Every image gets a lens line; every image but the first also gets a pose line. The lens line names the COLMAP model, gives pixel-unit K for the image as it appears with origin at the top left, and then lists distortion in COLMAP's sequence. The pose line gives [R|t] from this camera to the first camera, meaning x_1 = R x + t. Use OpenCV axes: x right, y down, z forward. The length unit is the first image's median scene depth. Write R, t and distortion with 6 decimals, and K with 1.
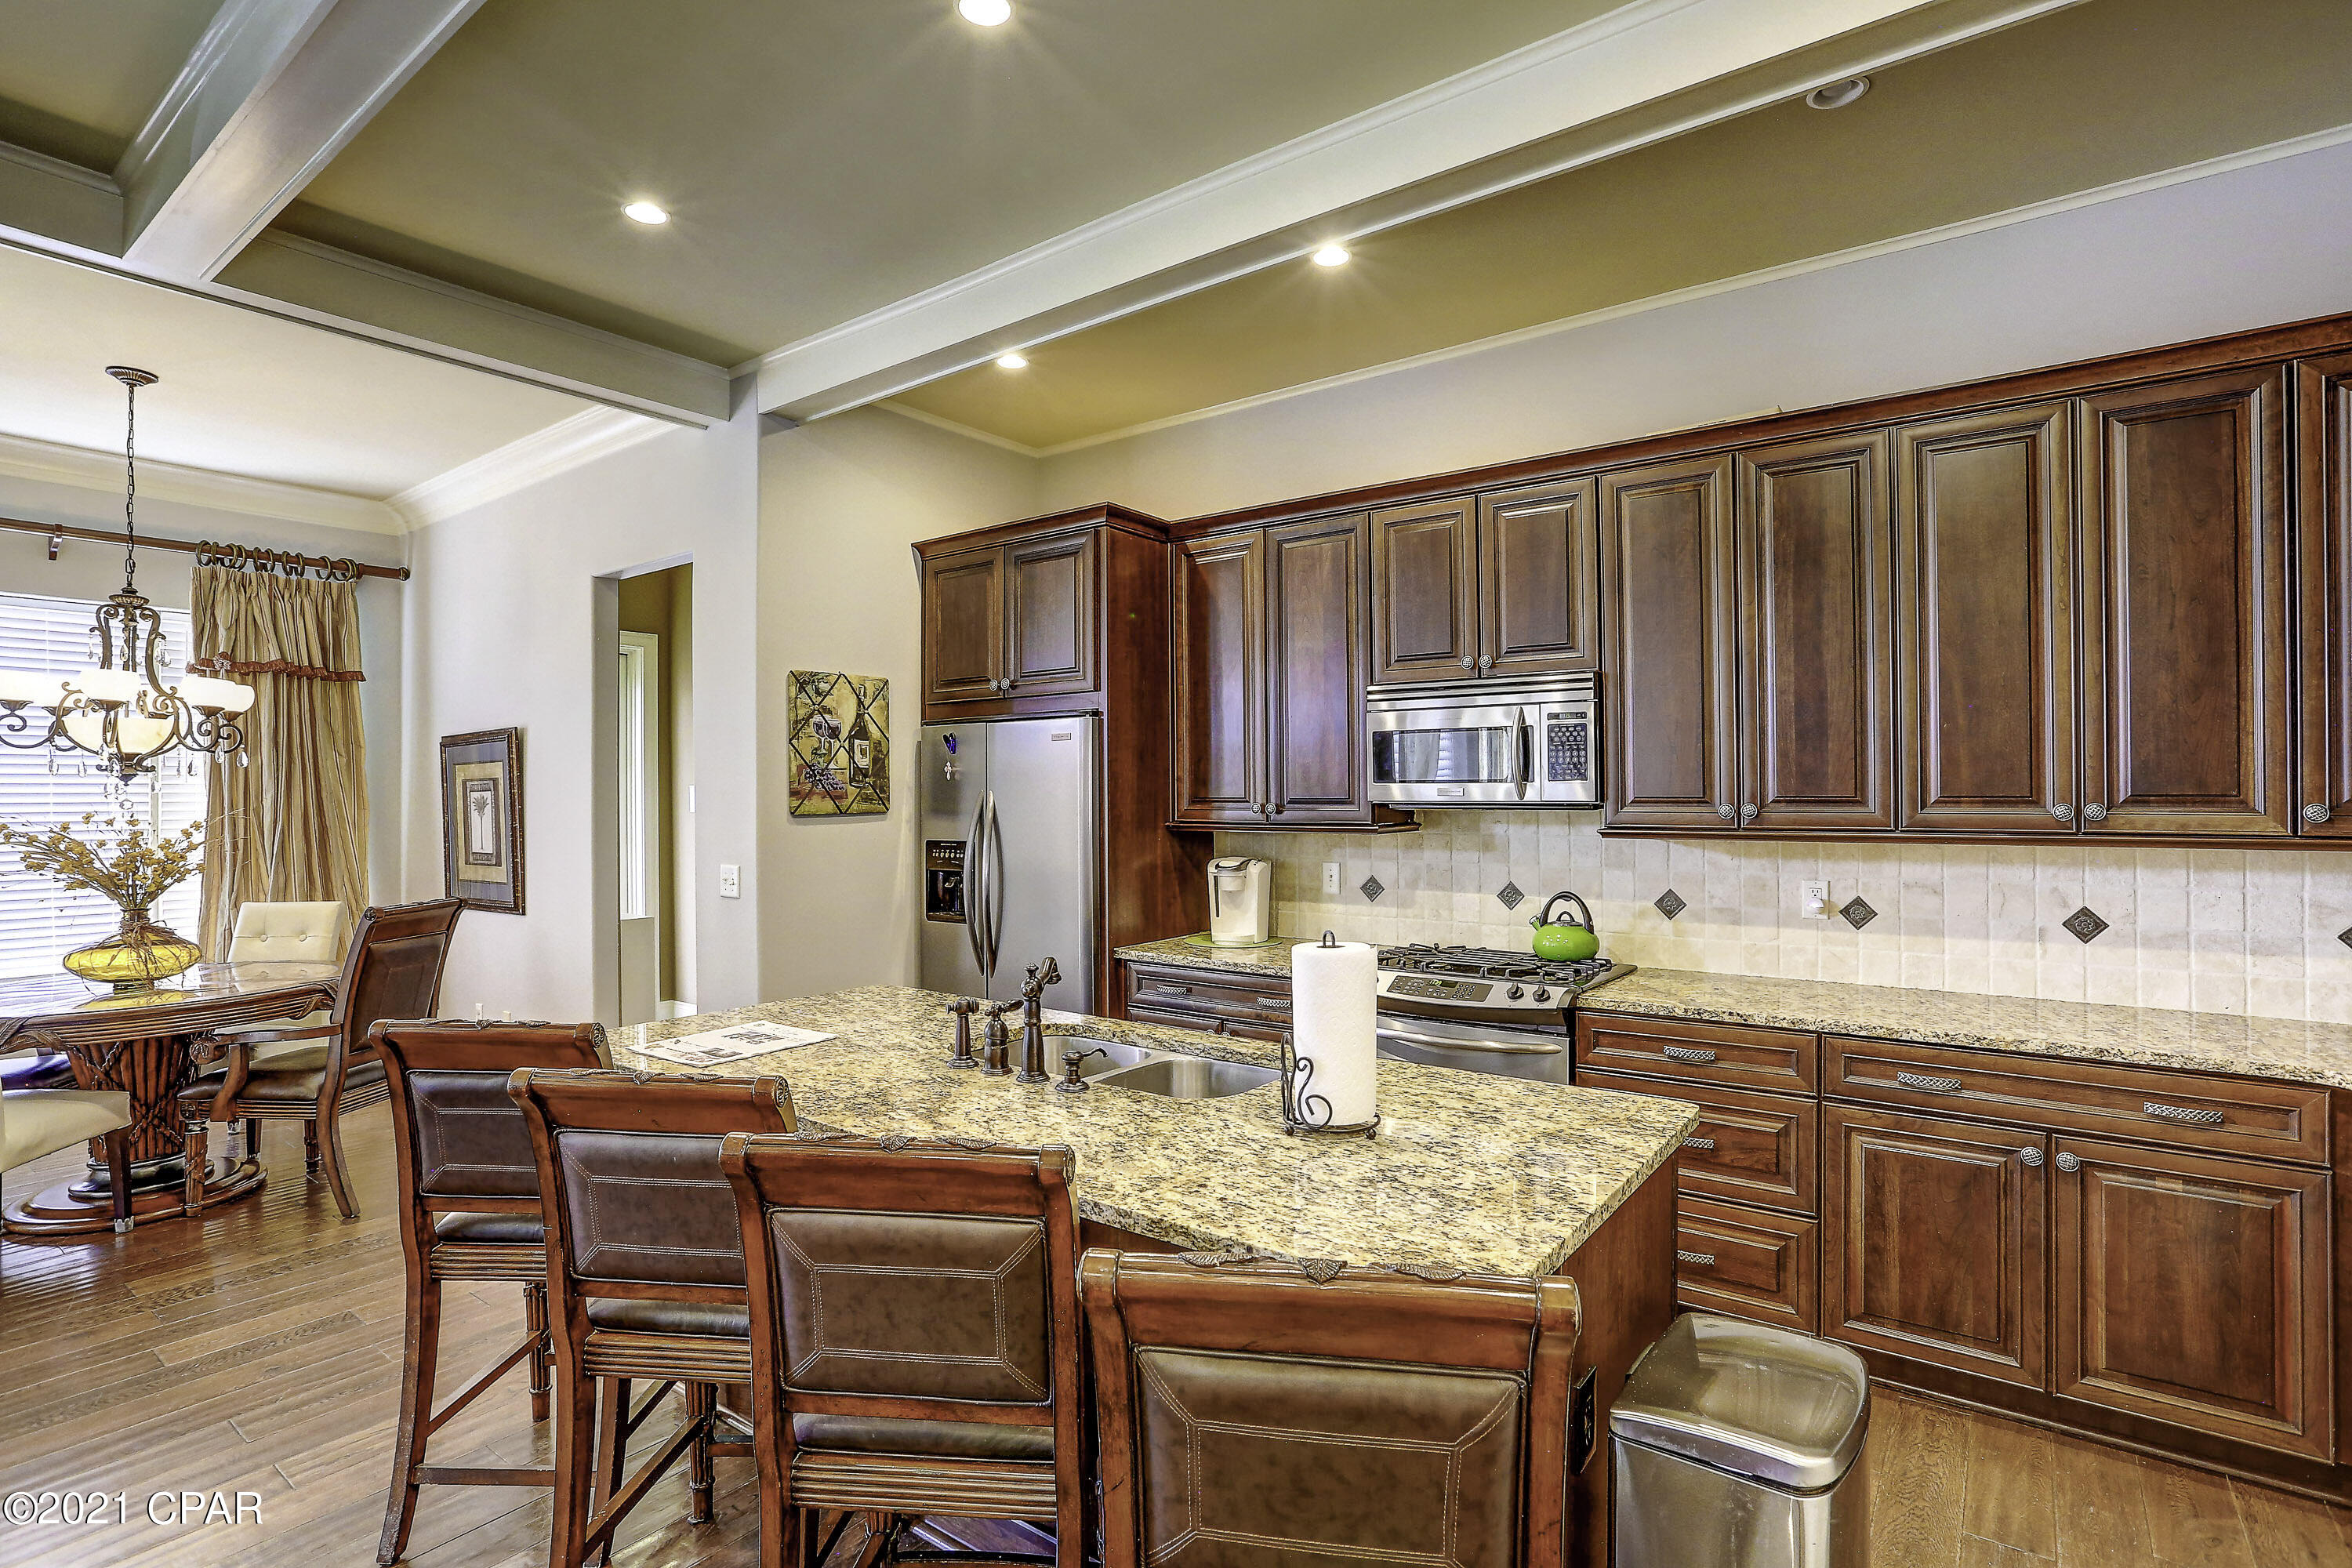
lens RADIAL K [[1138.7, 0, 1176.0], [0, 1138.7, 784.0], [0, 0, 1]] dist [-0.024522, 0.001289]
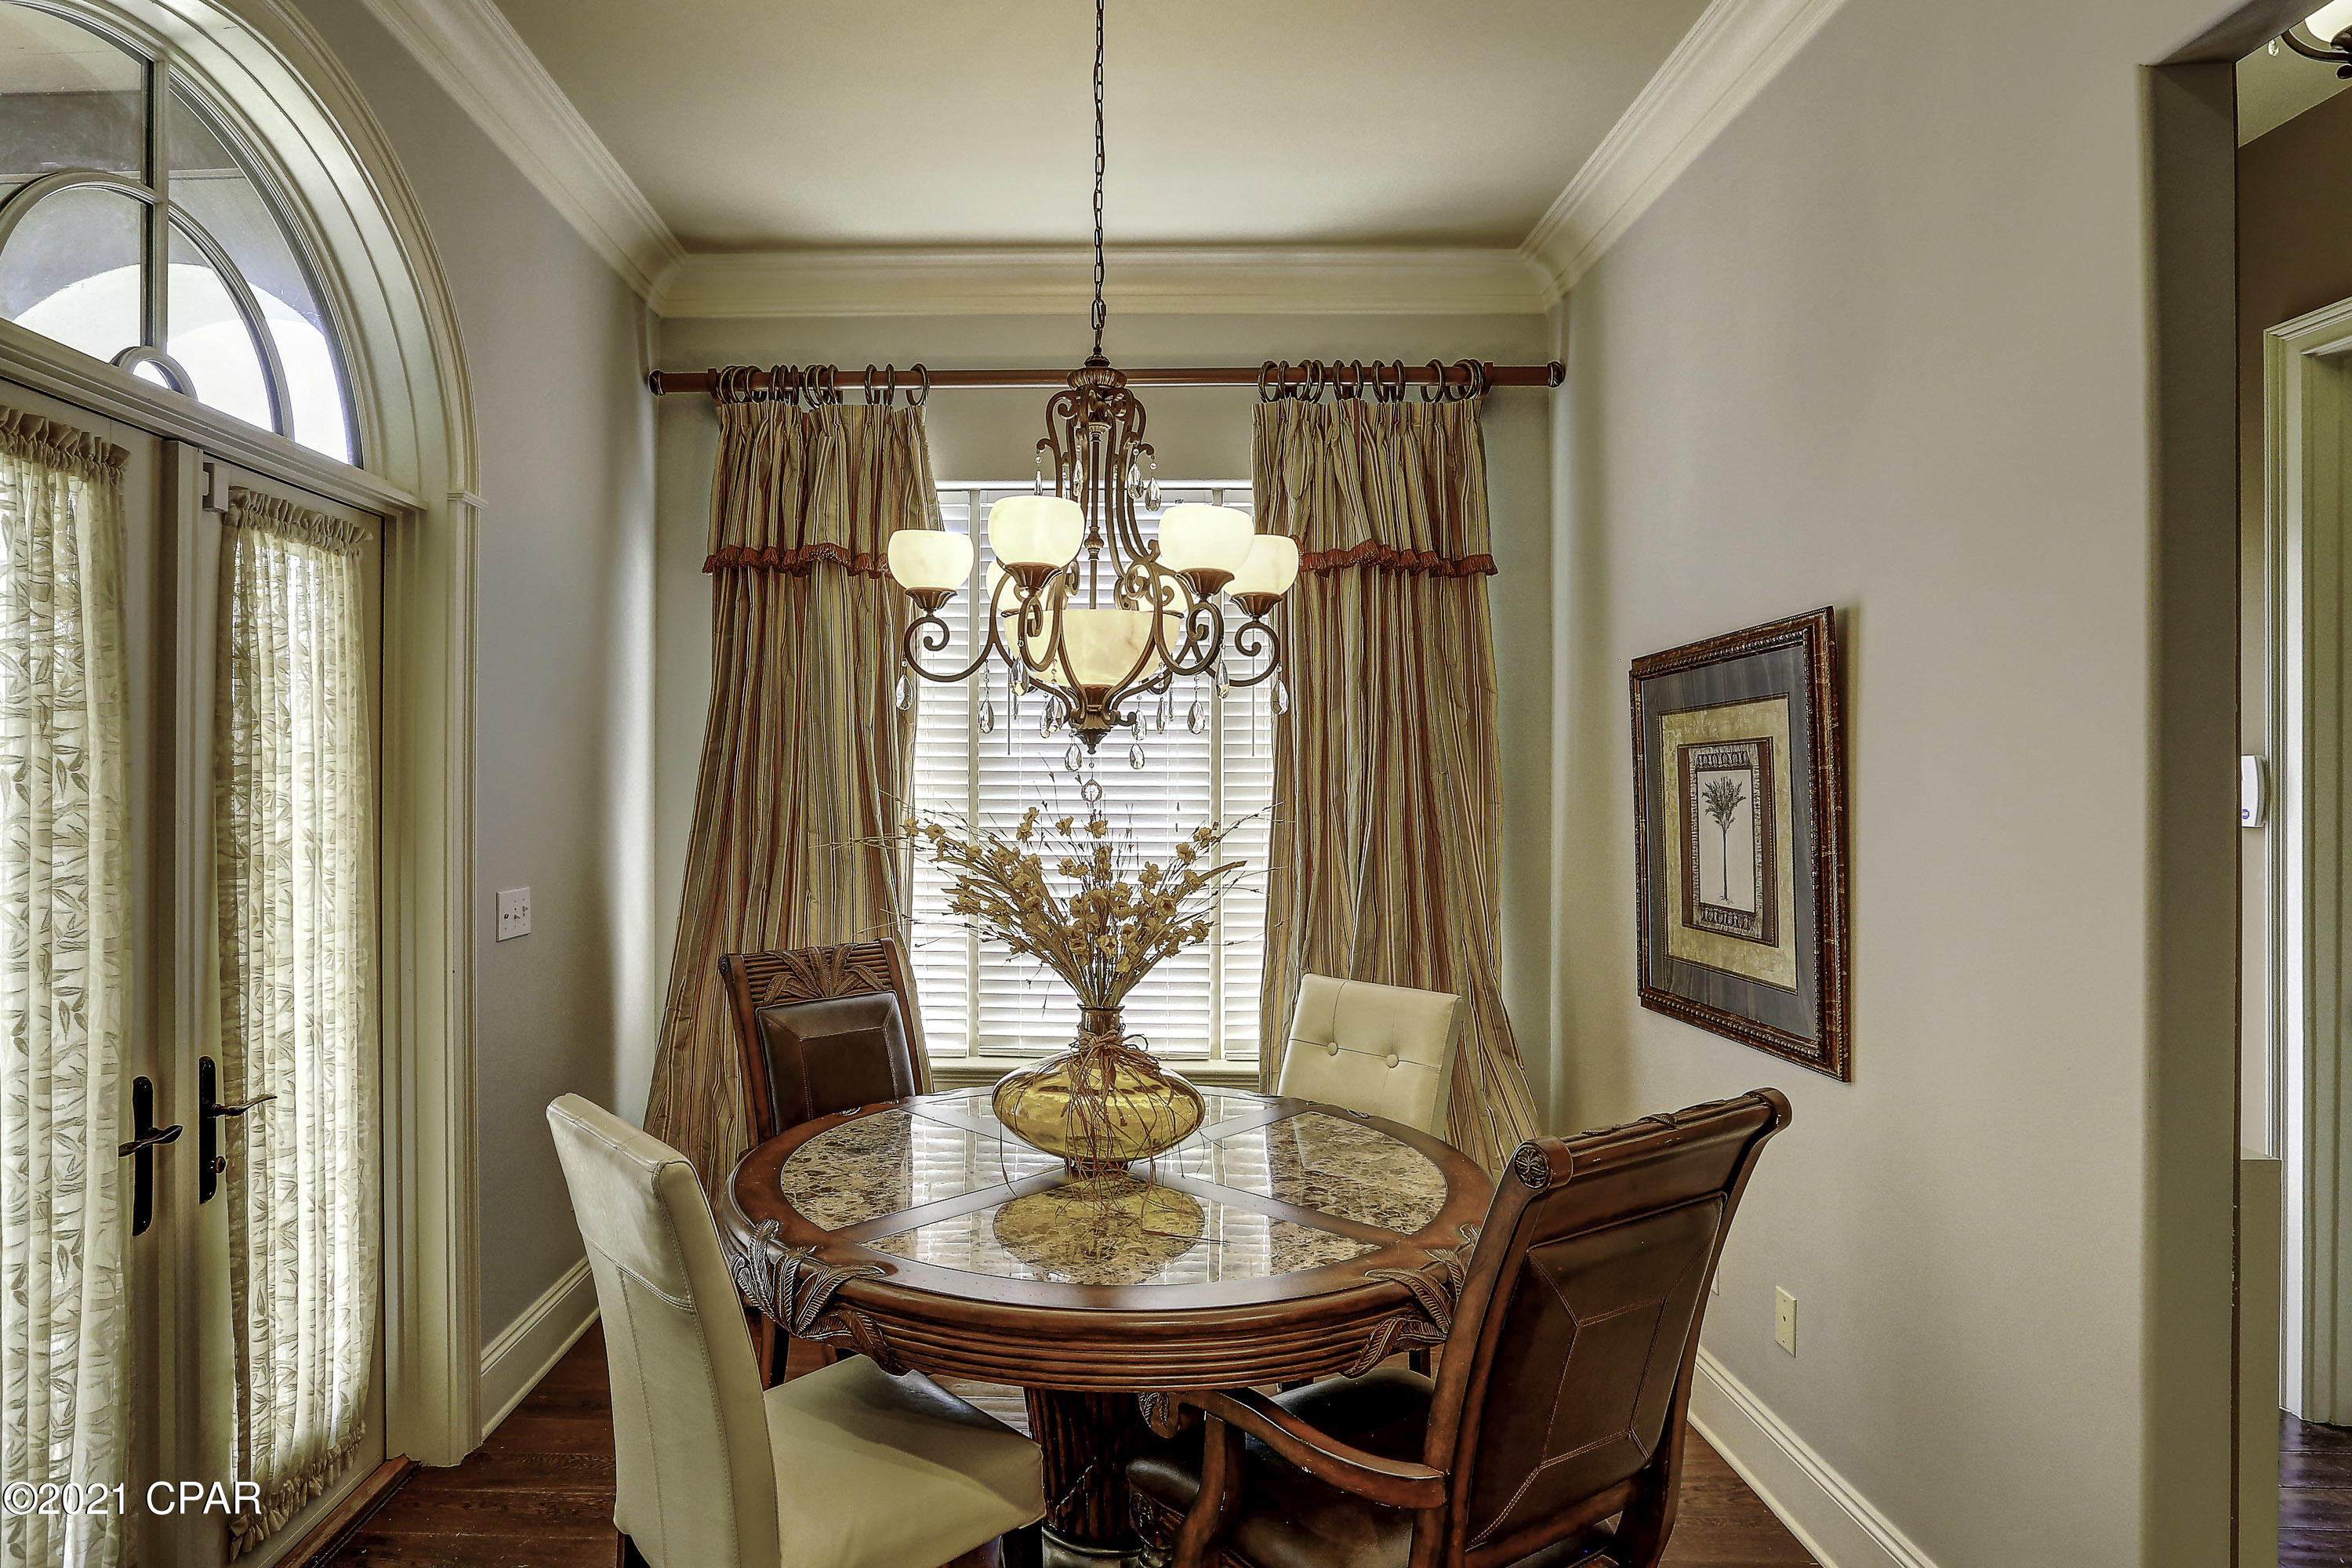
lens RADIAL K [[1138.7, 0, 1176.0], [0, 1138.7, 784.0], [0, 0, 1]] dist [-0.024522, 0.001289]
pose [[0.633082, 0.008625, -0.774036, -0.416953], [-0.000024, 0.999938, 0.011122, 0.007269], [0.774084, -0.007022, 0.633043, 0.562890]]
